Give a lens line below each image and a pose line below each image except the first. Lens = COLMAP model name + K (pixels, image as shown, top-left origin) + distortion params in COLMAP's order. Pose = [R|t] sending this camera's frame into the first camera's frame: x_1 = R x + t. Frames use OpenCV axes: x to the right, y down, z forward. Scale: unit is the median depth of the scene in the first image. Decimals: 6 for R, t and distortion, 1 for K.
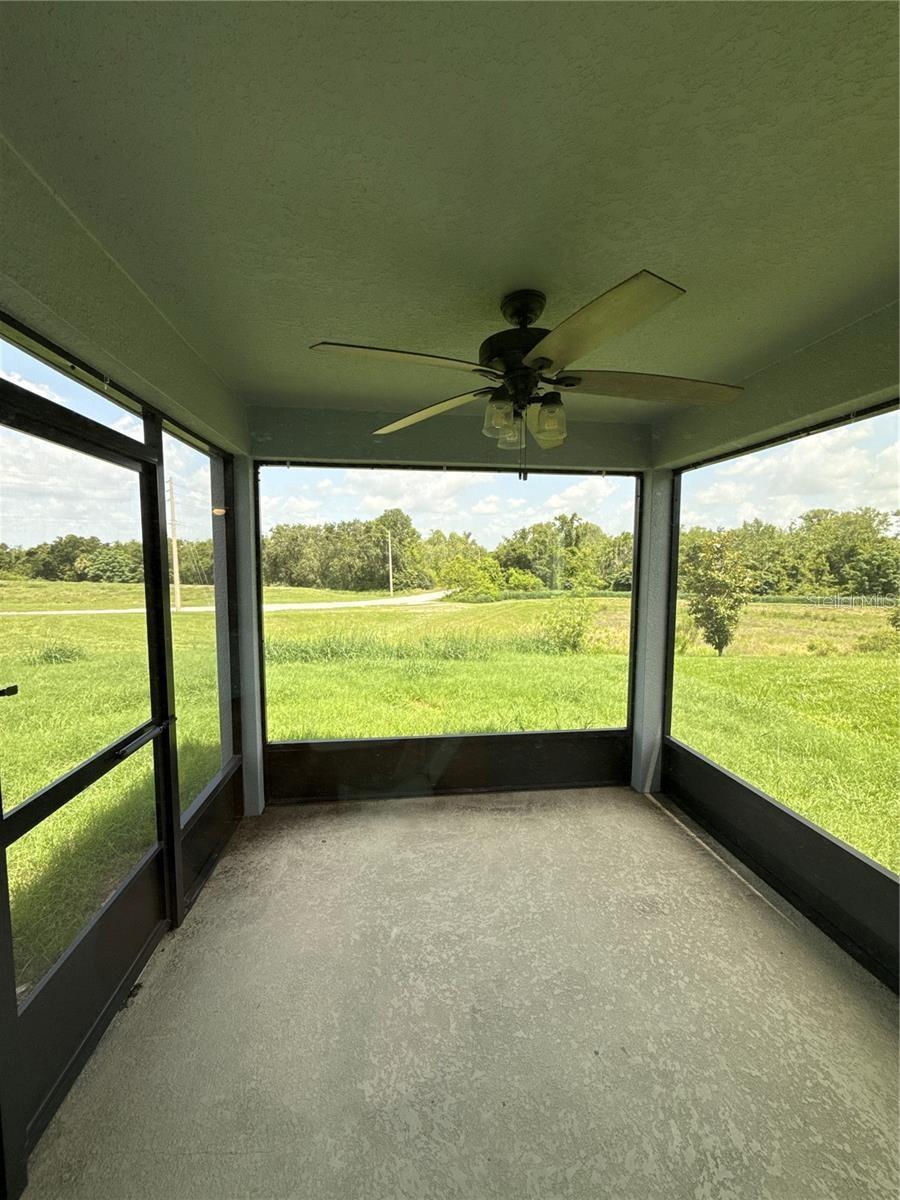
lens RADIAL K [[480.3, 0, 452.4], [0, 480.3, 602.0], [0, 0, 1]] dist [0.002222, 0.000597]
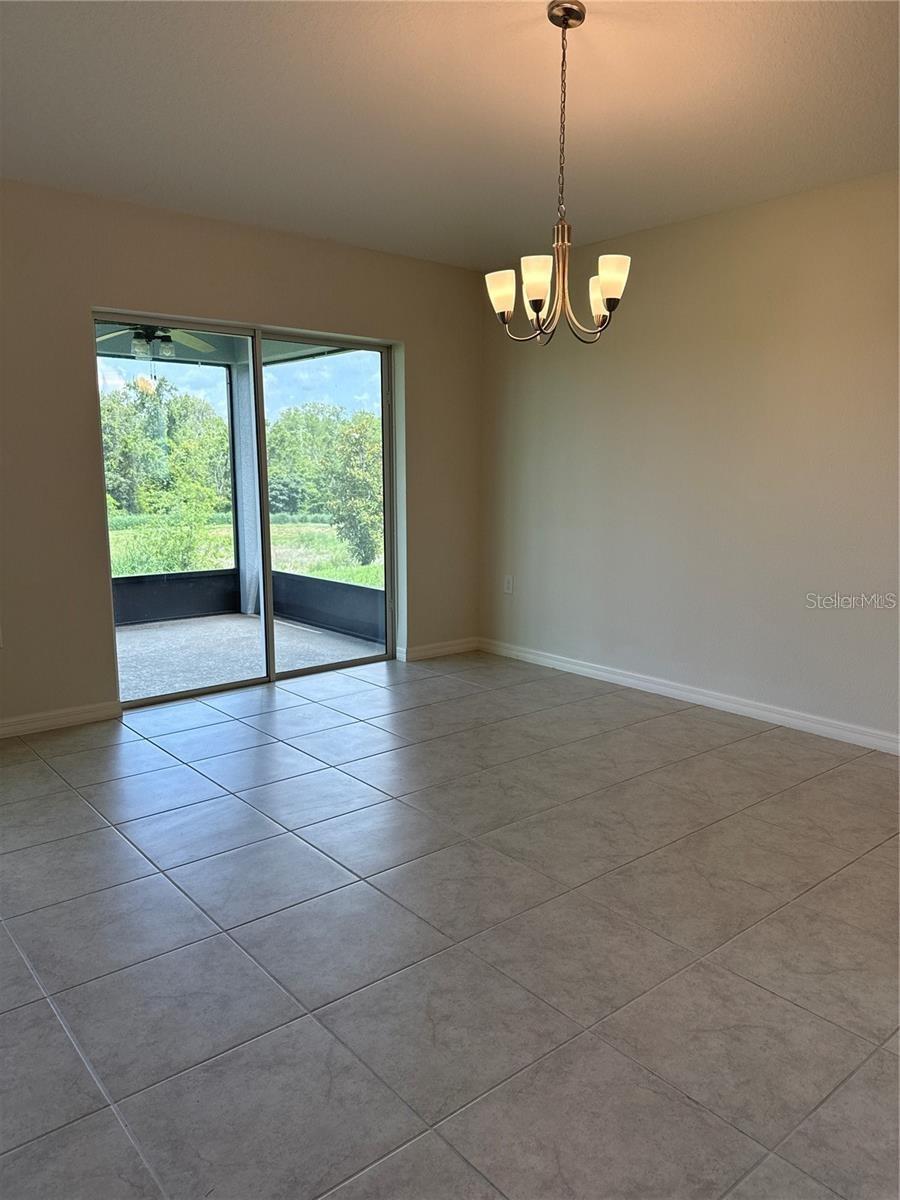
lens RADIAL K [[852.5, 0, 453.6], [0, 852.5, 600.3], [0, 0, 1]] dist [0.105511, -0.111817]
pose [[0.845609, -0.083837, 0.527179, -0.089023], [0.047502, 0.995490, 0.082117, 0.046901], [-0.531686, -0.044397, 0.845777, -0.312066]]
